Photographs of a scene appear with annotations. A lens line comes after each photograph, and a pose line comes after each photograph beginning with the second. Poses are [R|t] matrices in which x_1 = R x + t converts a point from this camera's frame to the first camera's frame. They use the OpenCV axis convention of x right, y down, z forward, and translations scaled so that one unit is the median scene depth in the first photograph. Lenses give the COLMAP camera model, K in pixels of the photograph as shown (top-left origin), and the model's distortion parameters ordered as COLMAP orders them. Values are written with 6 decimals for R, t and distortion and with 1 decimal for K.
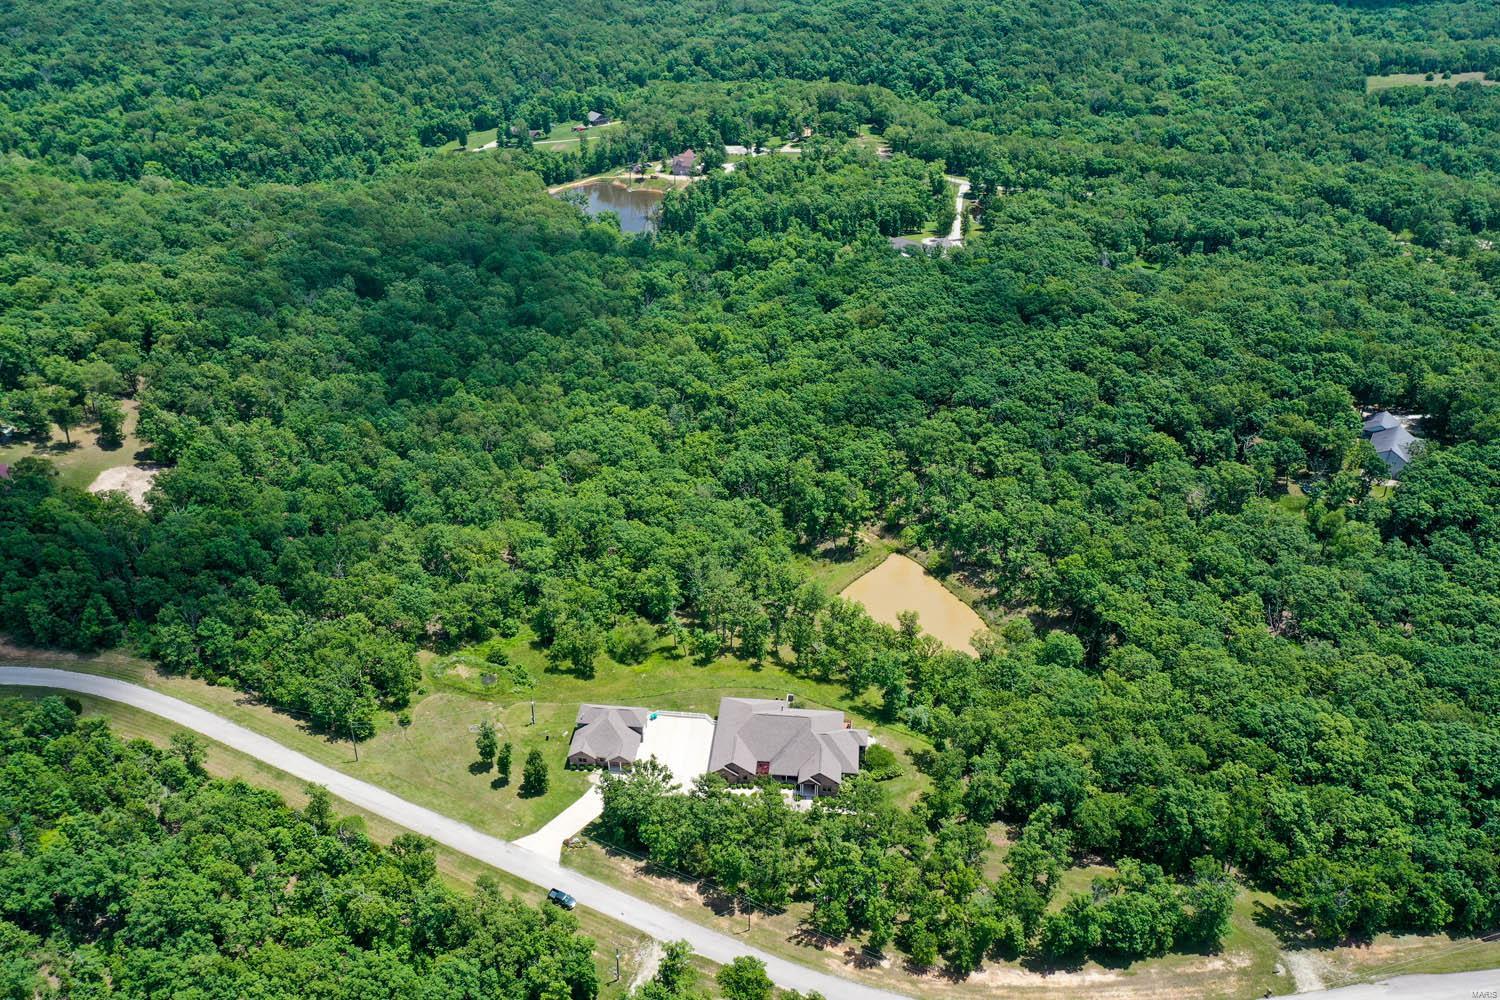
lens RADIAL K [[1191.1, 0, 750.0], [0, 1191.1, 500.0], [0, 0, 1]] dist [0.003571, 0.010518]
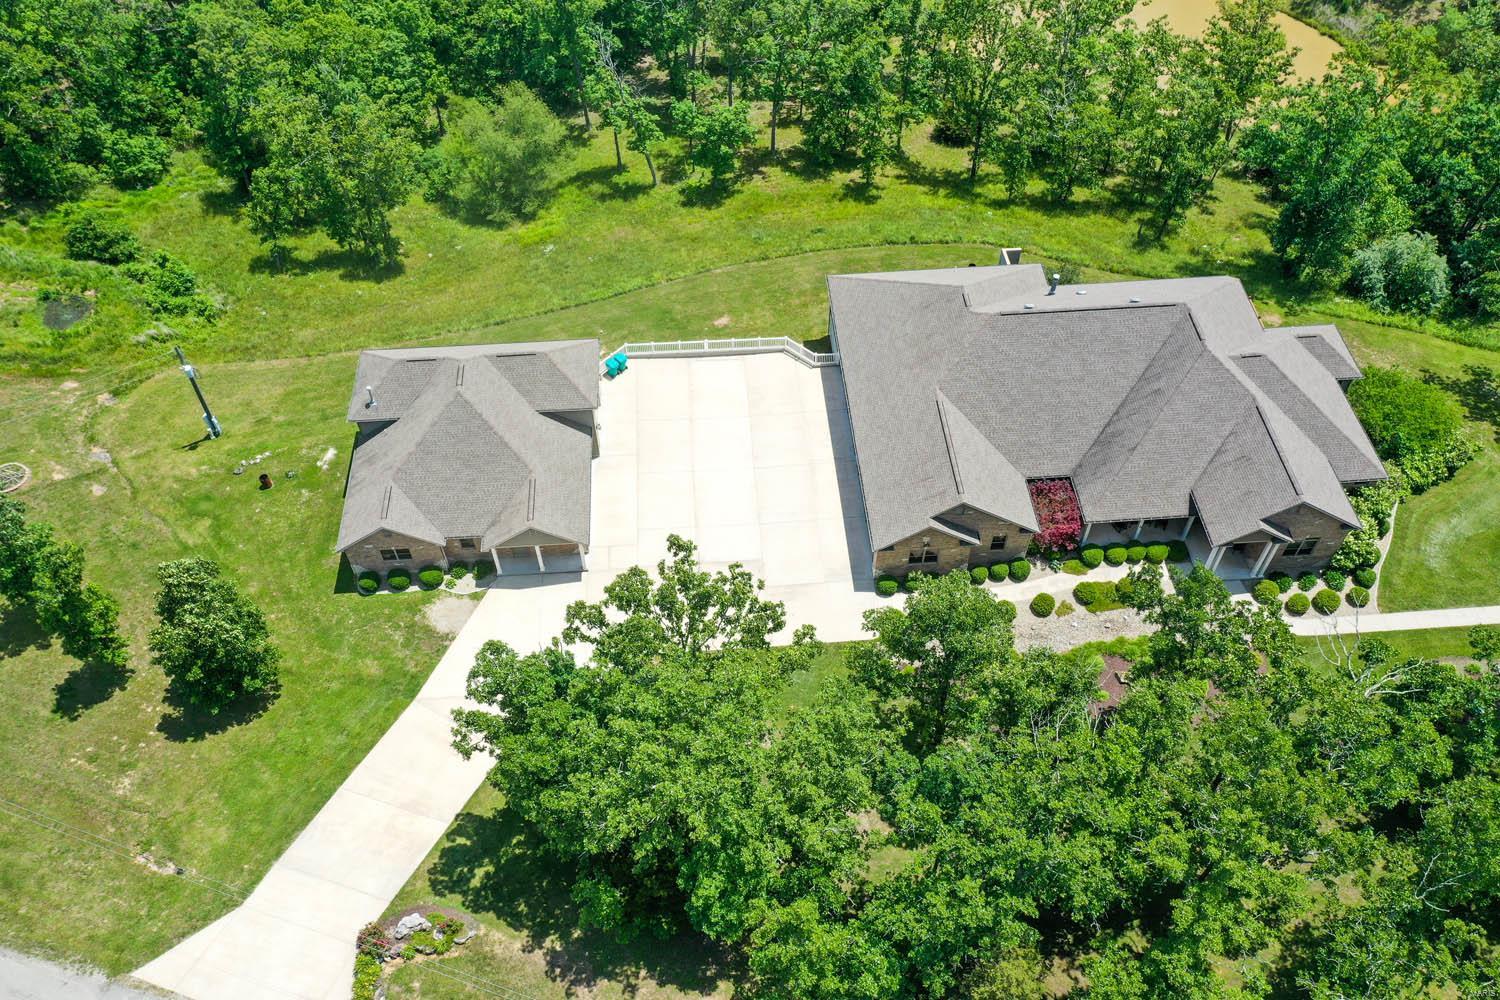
lens RADIAL K [[1191.1, 0, 750.0], [0, 1191.1, 500.0], [0, 0, 1]] dist [0.003571, 0.010518]
pose [[0.986604, -0.130506, 0.097886, -0.075290], [0.093245, 0.943477, 0.318052, 0.112052], [-0.133861, -0.304664, 0.943006, 0.647594]]
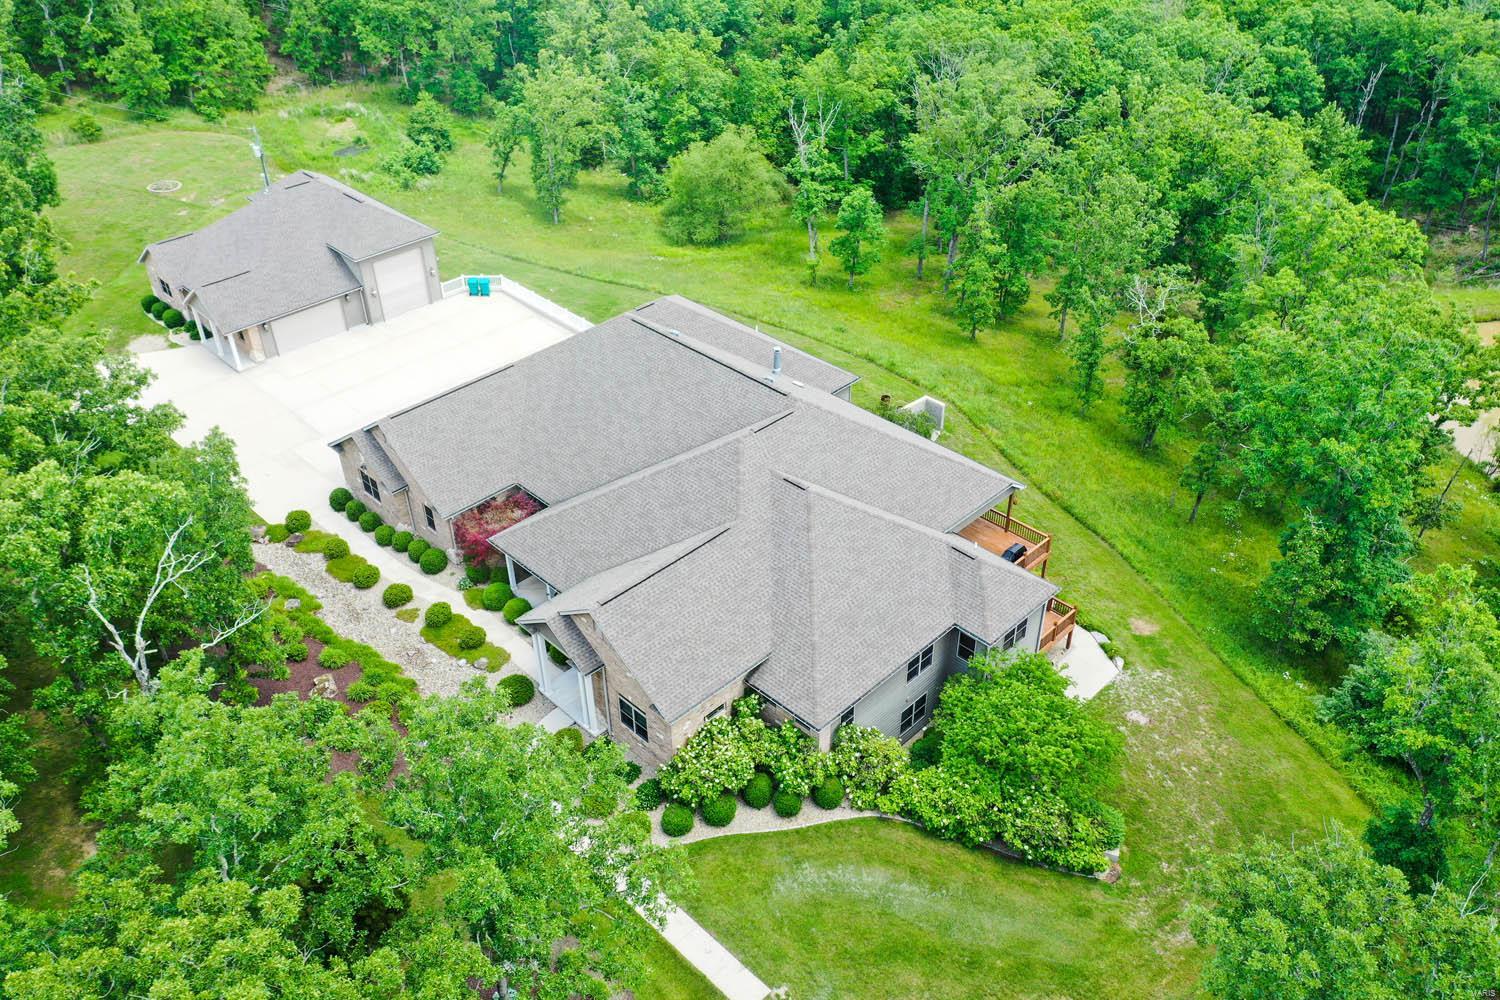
lens RADIAL K [[1191.1, 0, 750.0], [0, 1191.1, 500.0], [0, 0, 1]] dist [0.003571, 0.010518]
pose [[0.768634, 0.367266, -0.523753, 0.140415], [-0.336203, 0.928495, 0.157684, 0.149186], [0.544214, 0.054886, 0.837149, 0.727059]]
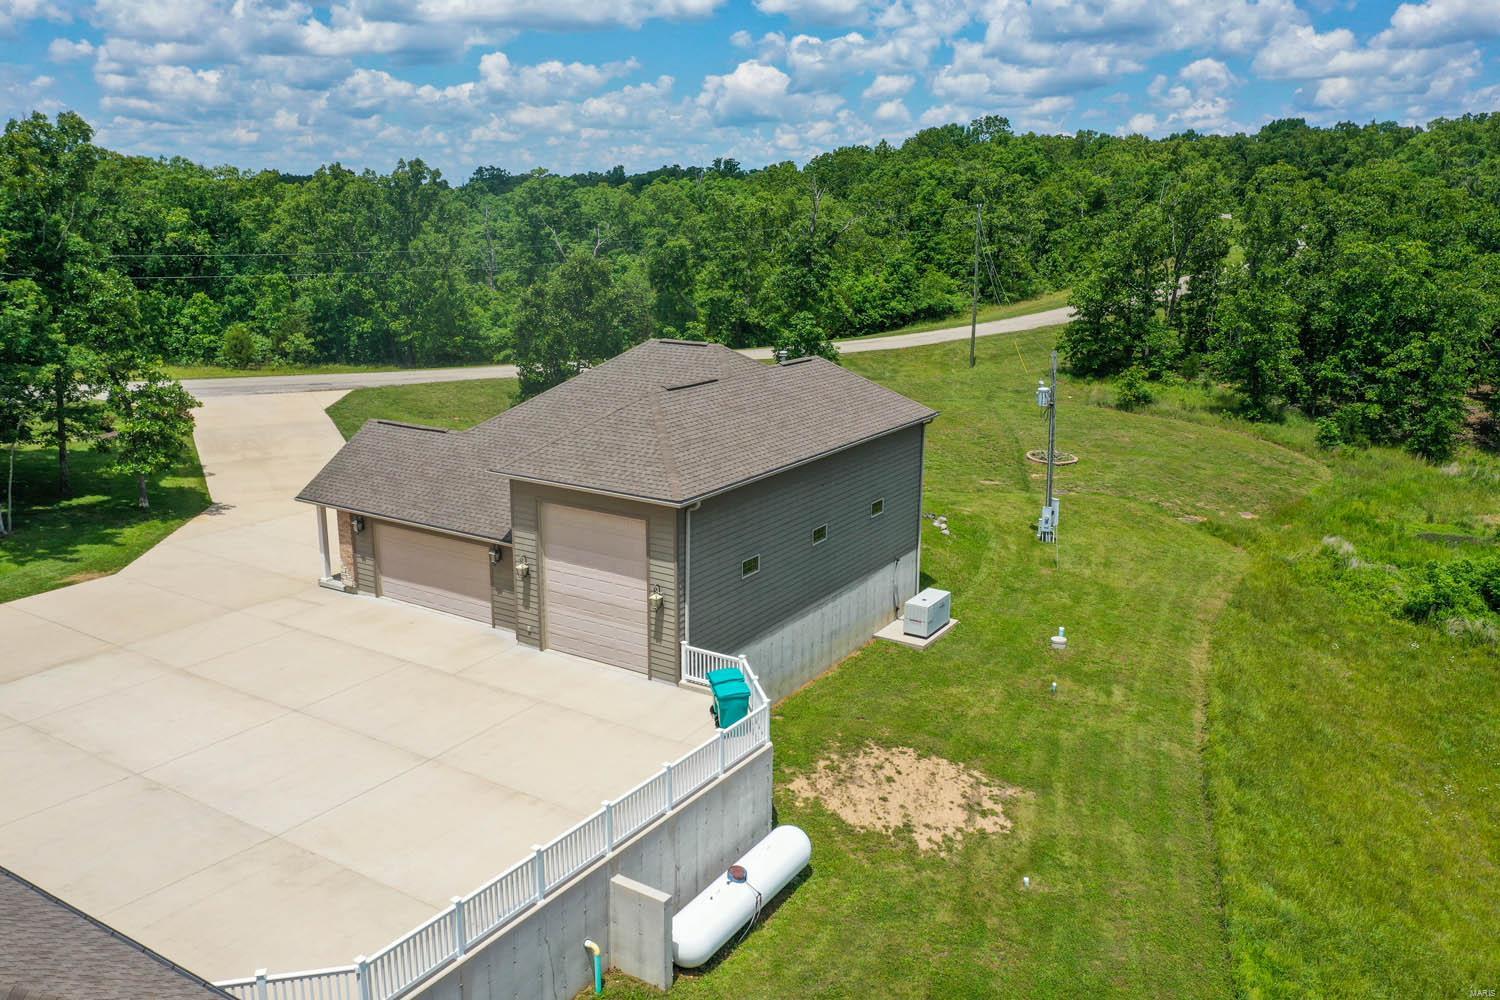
lens RADIAL K [[1191.1, 0, 750.0], [0, 1191.1, 500.0], [0, 0, 1]] dist [0.003571, 0.010518]
pose [[-0.454892, 0.216098, -0.863930, 0.002934], [-0.482614, 0.755485, 0.443087, 0.113139], [0.748436, 0.618501, -0.239372, 0.939396]]
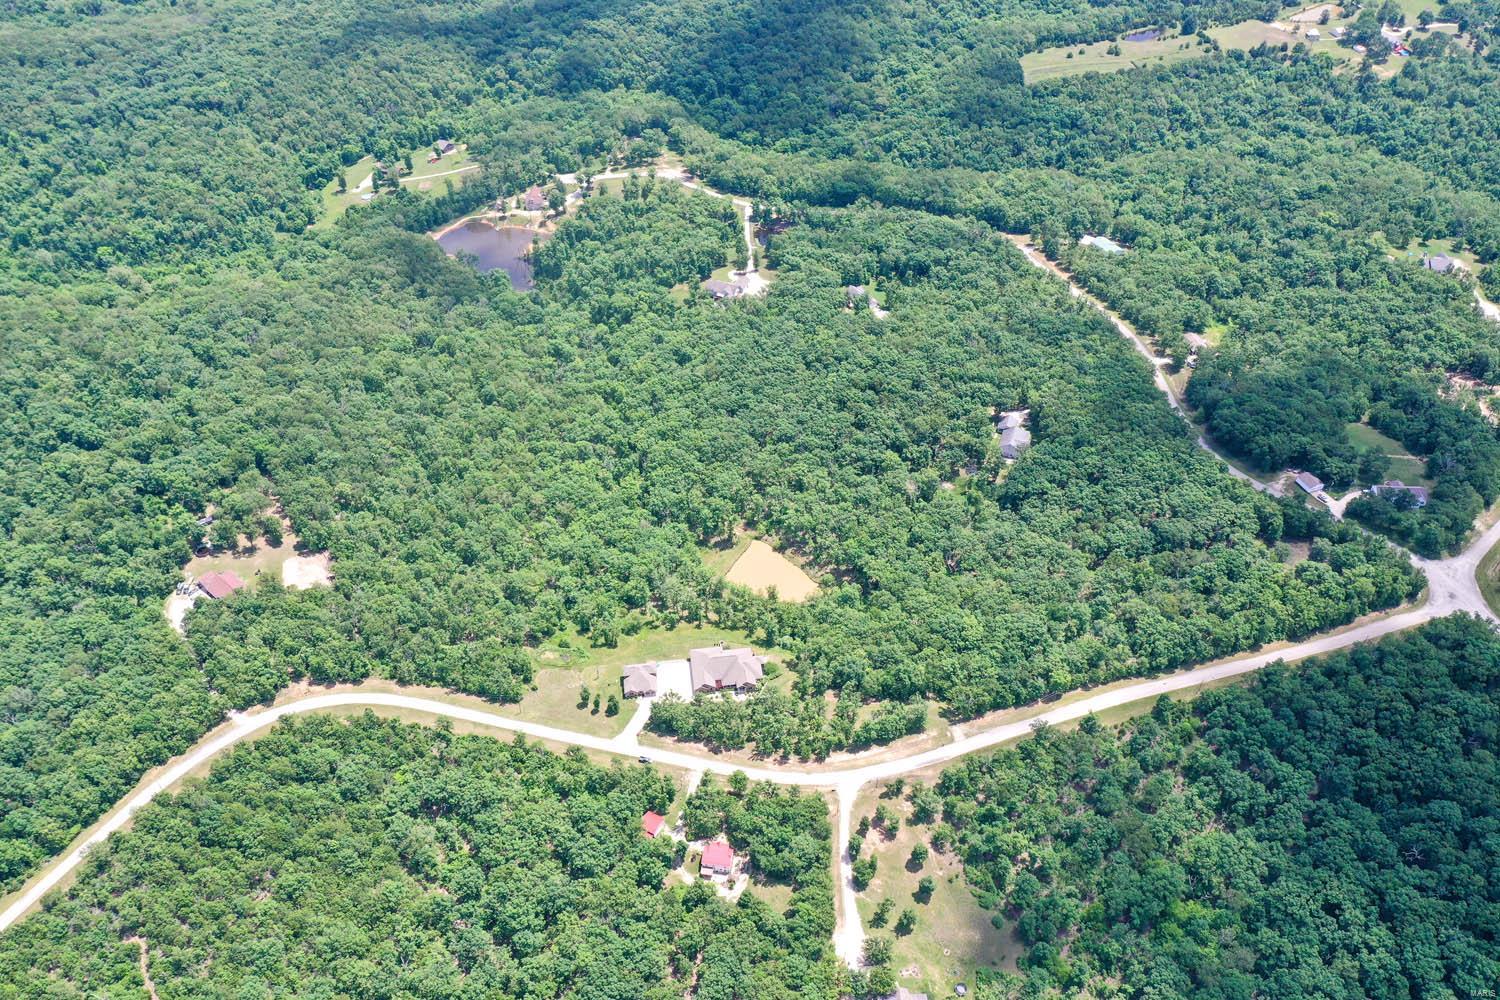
lens RADIAL K [[1191.1, 0, 750.0], [0, 1191.1, 500.0], [0, 0, 1]] dist [0.003571, 0.010518]
pose [[0.976454, -0.148173, 0.156786, -0.188562], [0.120101, 0.977132, 0.175469, -0.395096], [-0.179200, -0.152507, 0.971920, -0.876933]]
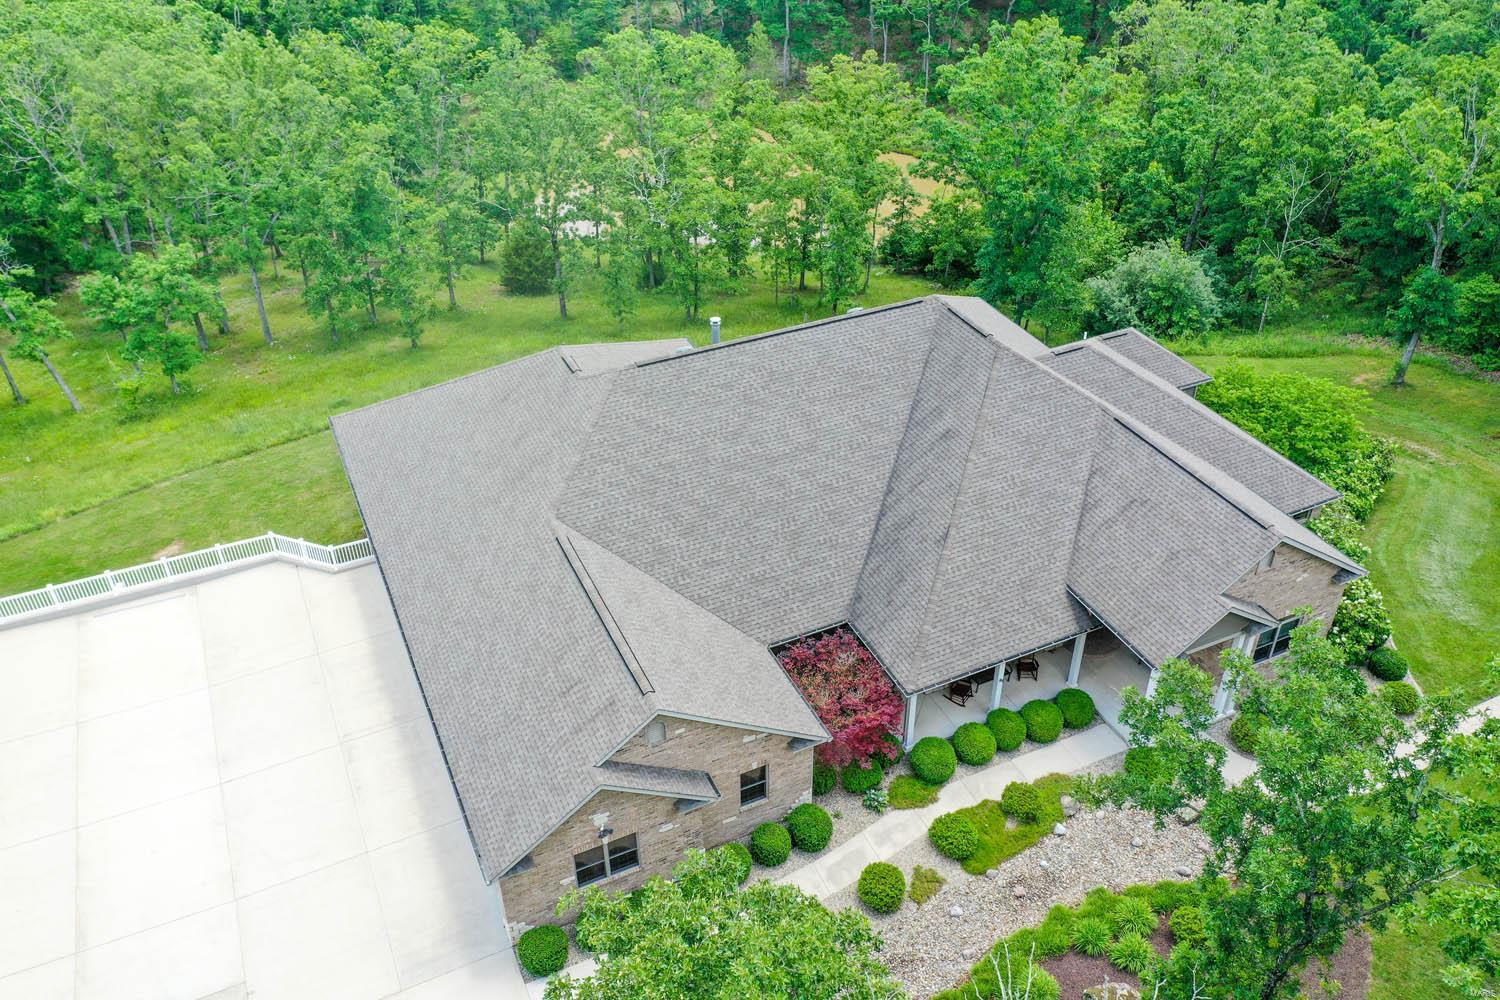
lens RADIAL K [[1191.1, 0, 750.0], [0, 1191.1, 500.0], [0, 0, 1]] dist [0.003571, 0.010518]
pose [[0.863644, -0.296917, 0.407380, -0.042029], [0.279711, 0.954570, 0.102749, 0.163455], [-0.419381, 0.025210, 0.907460, 0.761038]]
